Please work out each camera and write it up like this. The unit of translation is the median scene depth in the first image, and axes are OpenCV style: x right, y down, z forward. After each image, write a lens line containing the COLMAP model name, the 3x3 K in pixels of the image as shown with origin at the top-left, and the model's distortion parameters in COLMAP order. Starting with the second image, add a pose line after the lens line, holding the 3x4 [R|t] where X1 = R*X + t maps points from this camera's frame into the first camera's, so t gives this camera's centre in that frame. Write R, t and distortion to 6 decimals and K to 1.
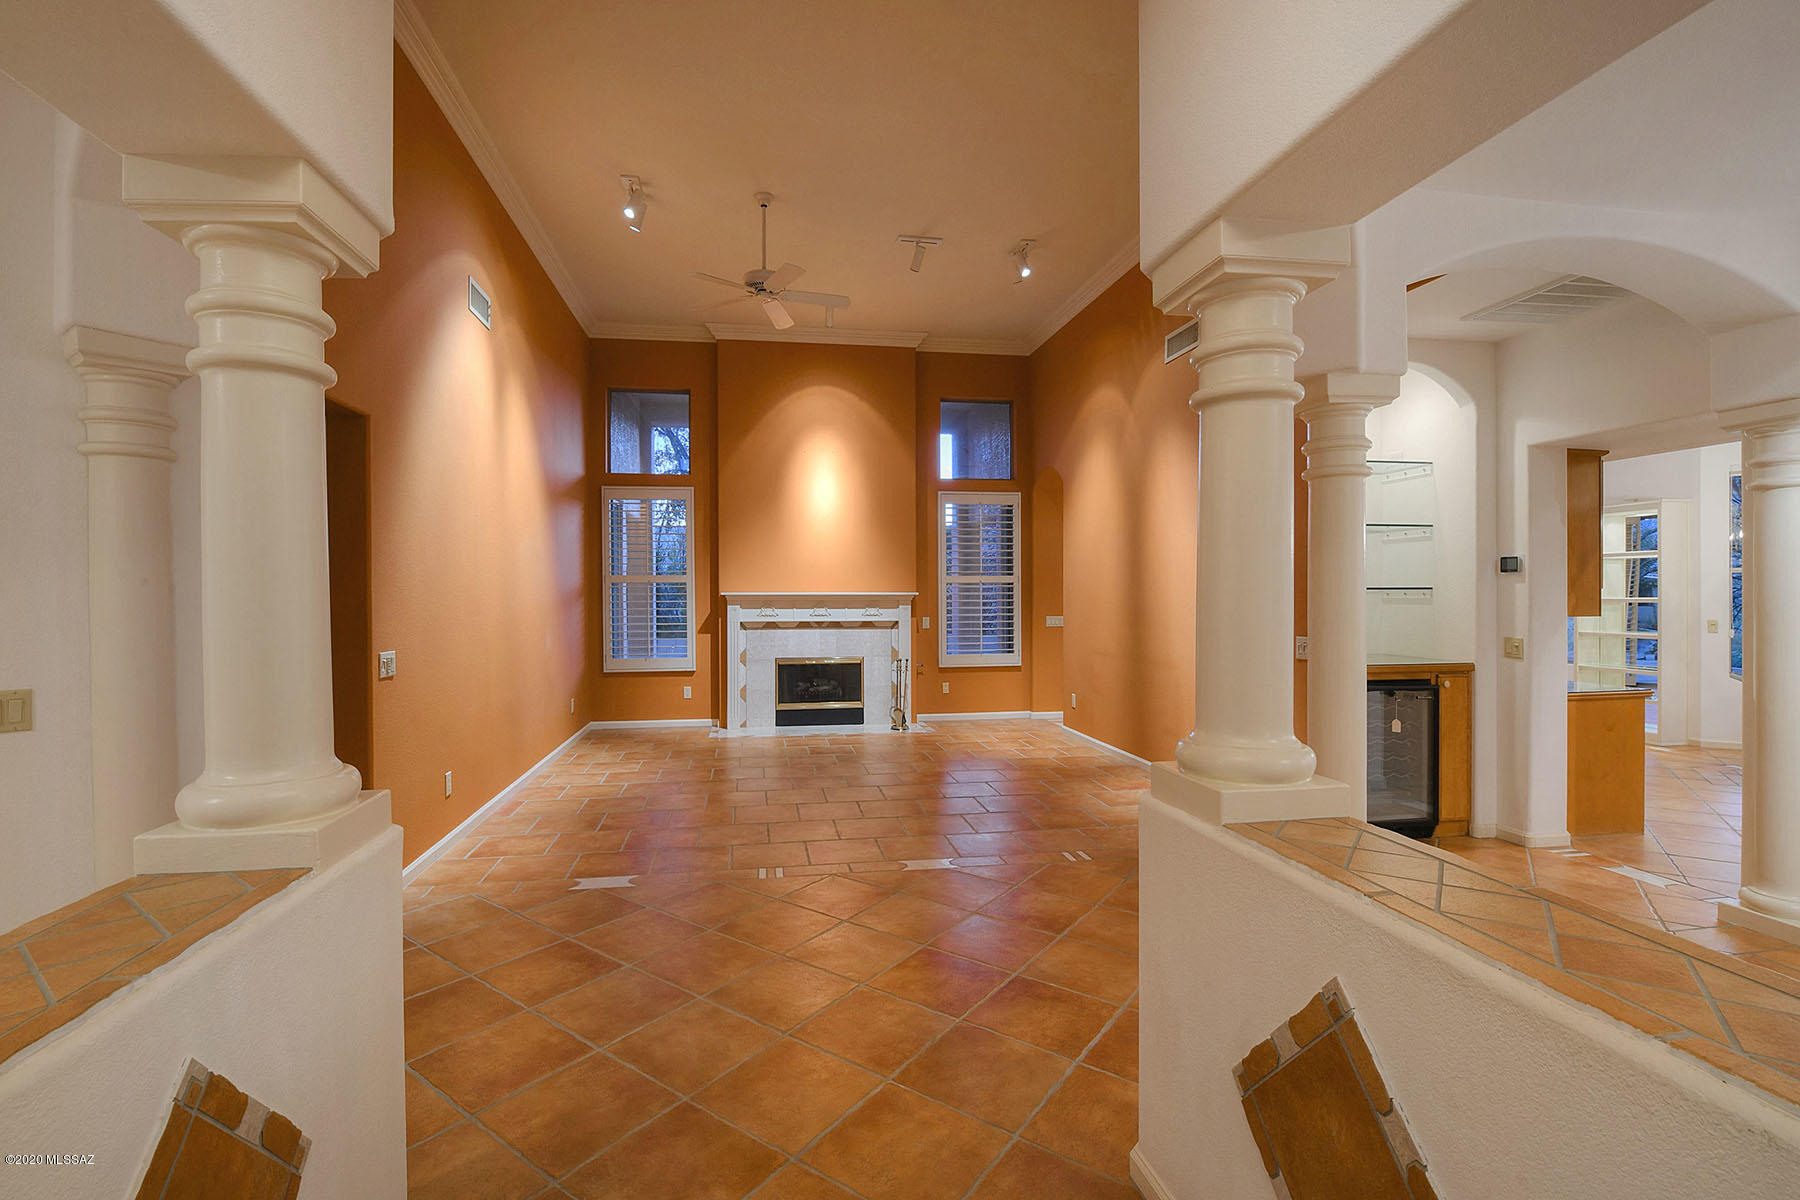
lens RADIAL K [[789.0, 0, 900.0], [0, 789.0, 600.0], [0, 0, 1]] dist [-0.012606, -0.000042]
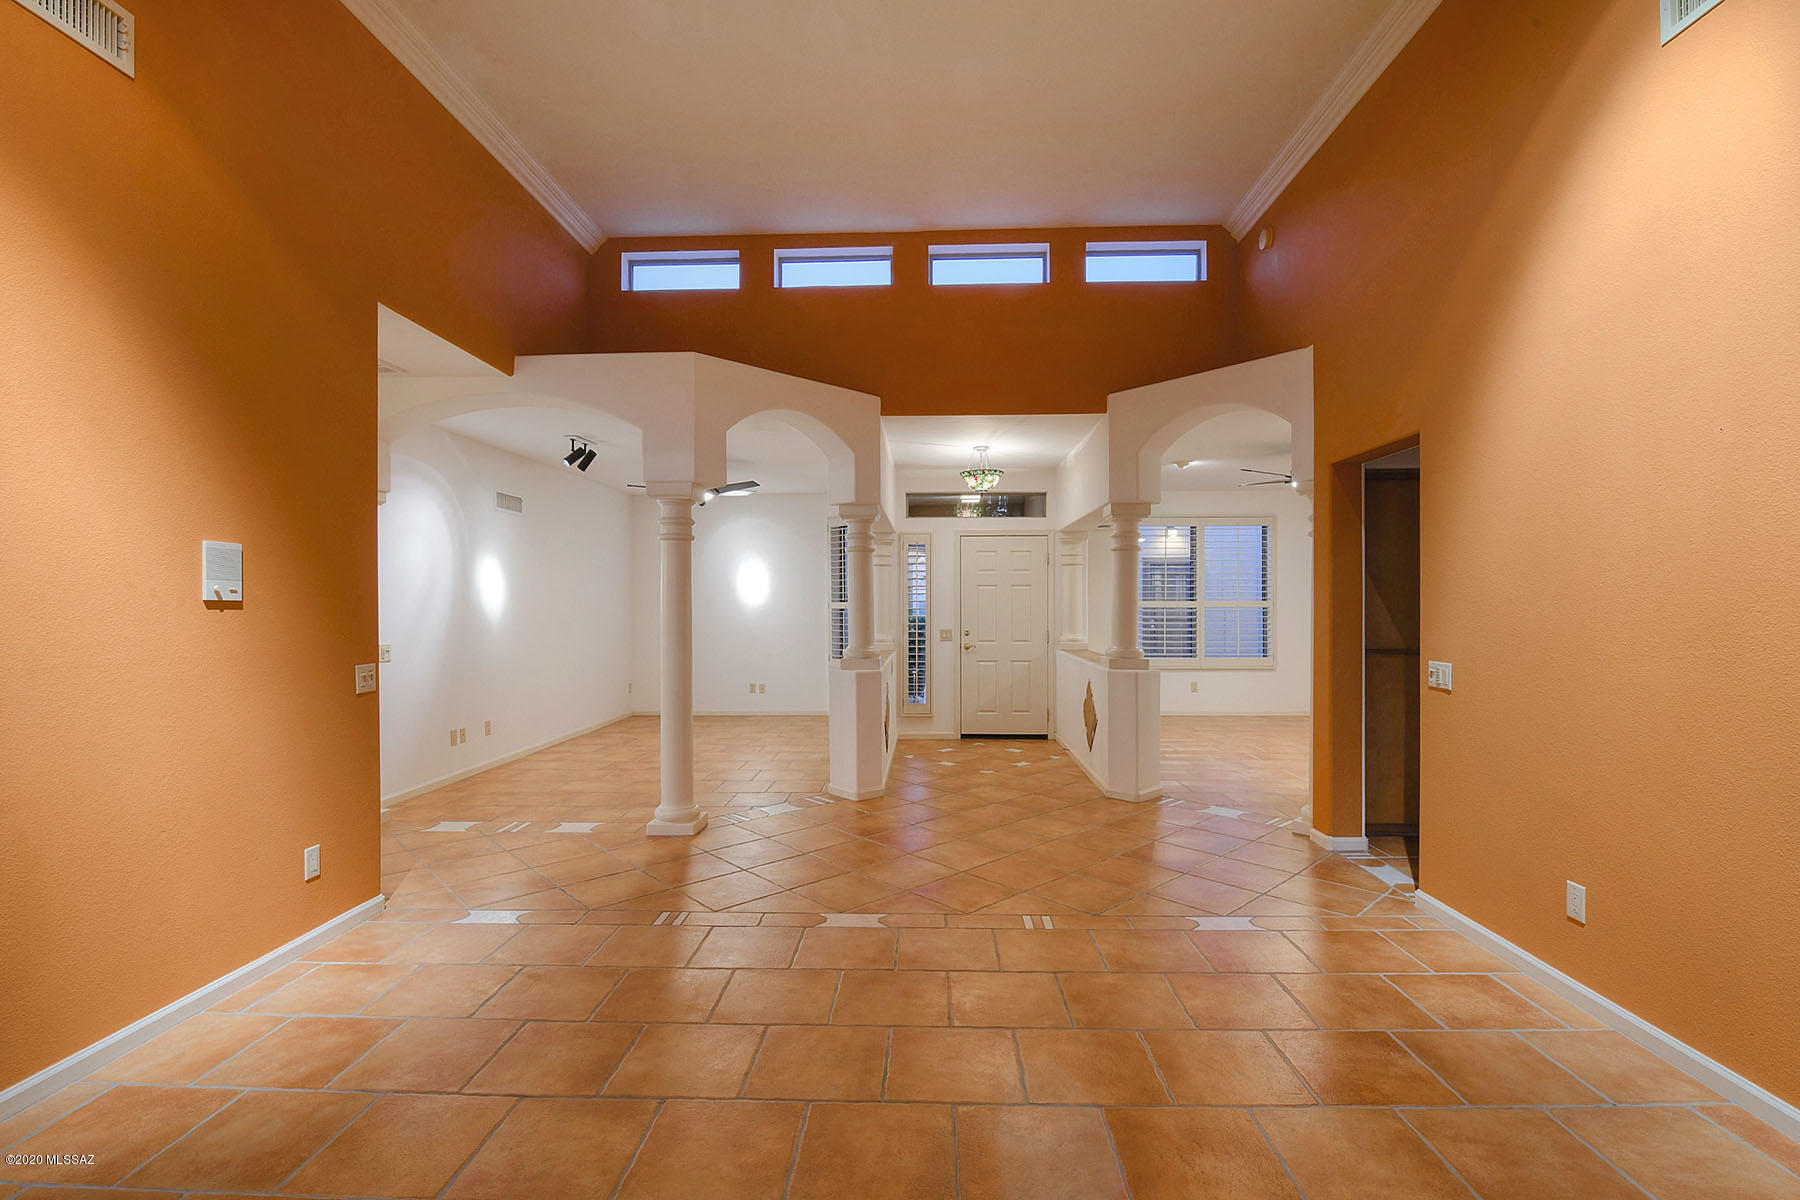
lens RADIAL K [[789.0, 0, 900.0], [0, 789.0, 600.0], [0, 0, 1]] dist [-0.012606, -0.000042]
pose [[-0.976512, 0.007649, 0.215328, -0.197964], [0.008876, 0.999949, 0.004731, -0.012490], [-0.215281, 0.006531, -0.976530, 1.812923]]
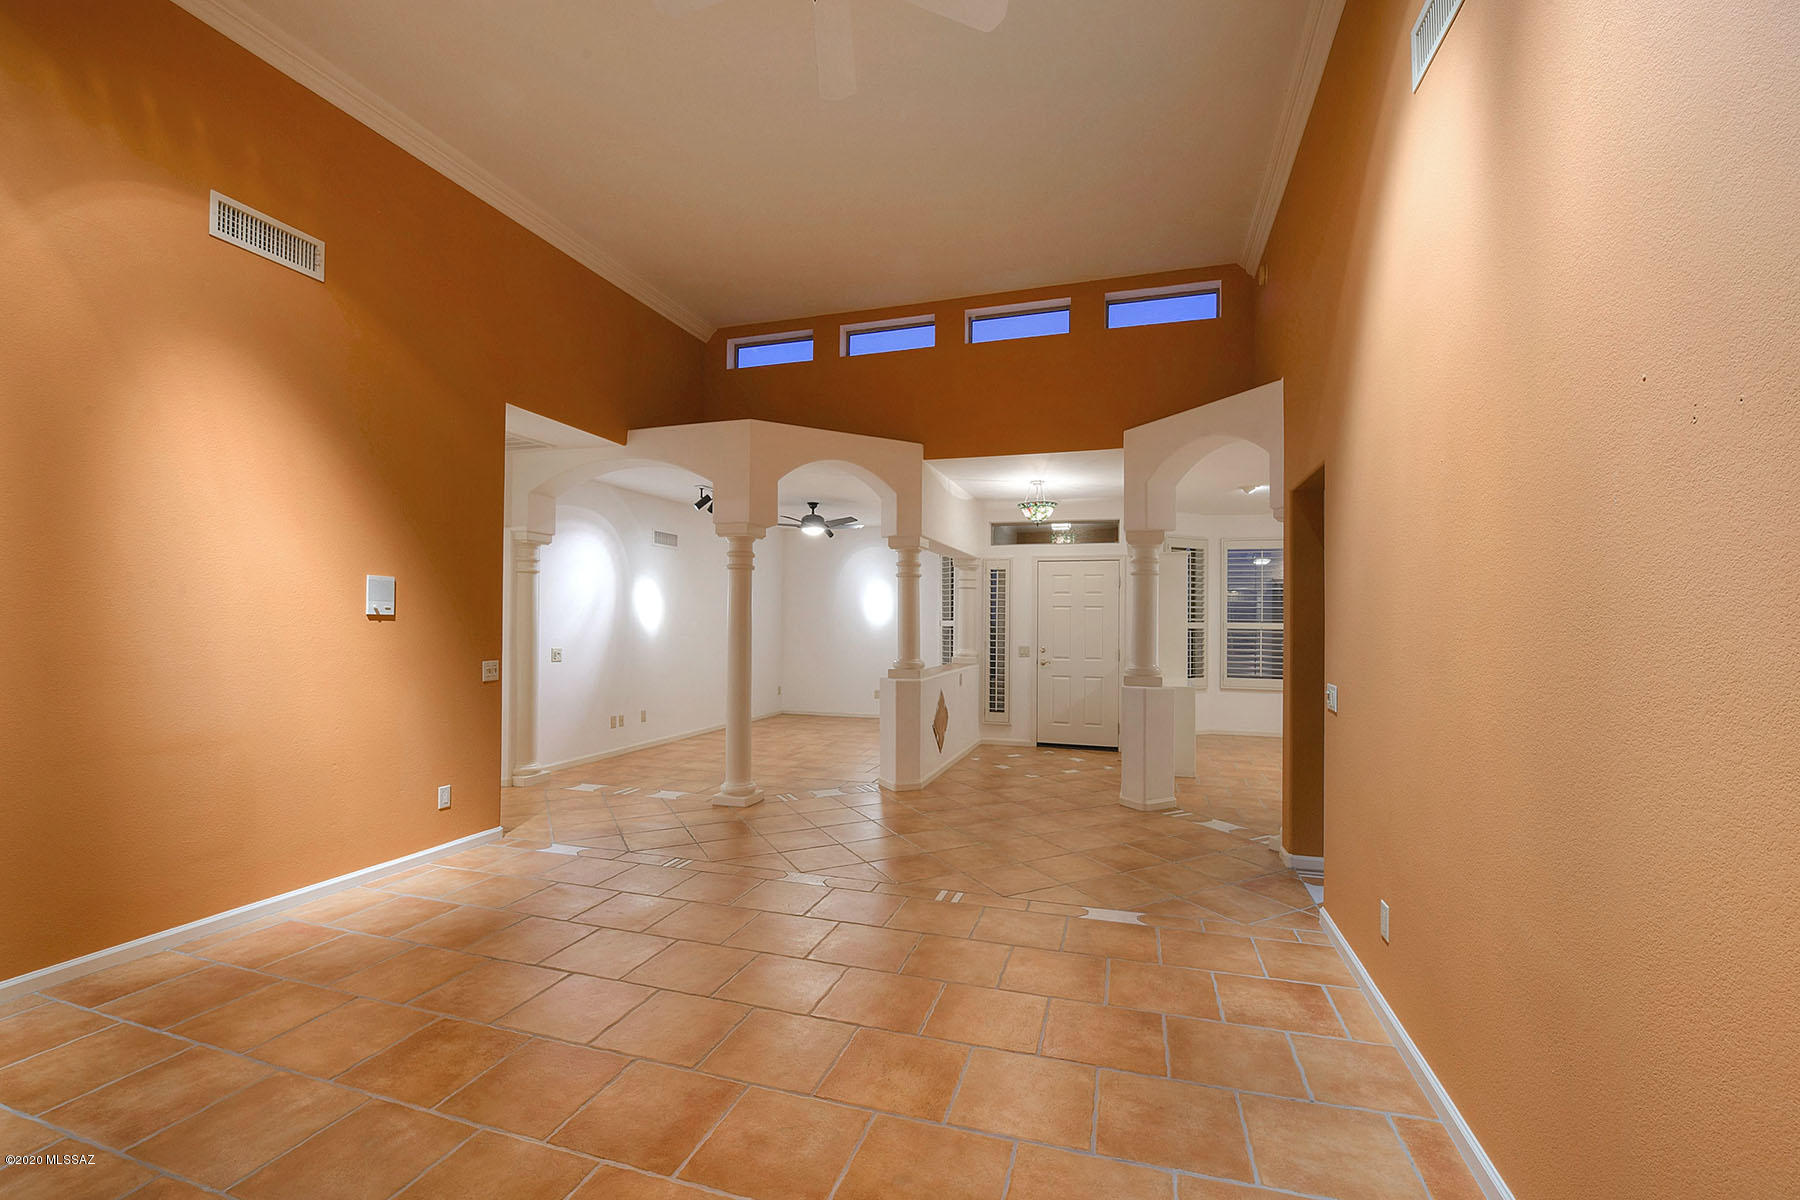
lens RADIAL K [[733.1, 0, 905.3], [0, 733.1, 606.8], [0, 0, 1]] dist [-0.014667, -0.000064]
pose [[-0.885344, 0.005452, 0.464905, -0.533832], [-0.000314, 0.999924, -0.012324, -0.012787], [-0.464936, -0.011057, -0.885275, 1.799466]]
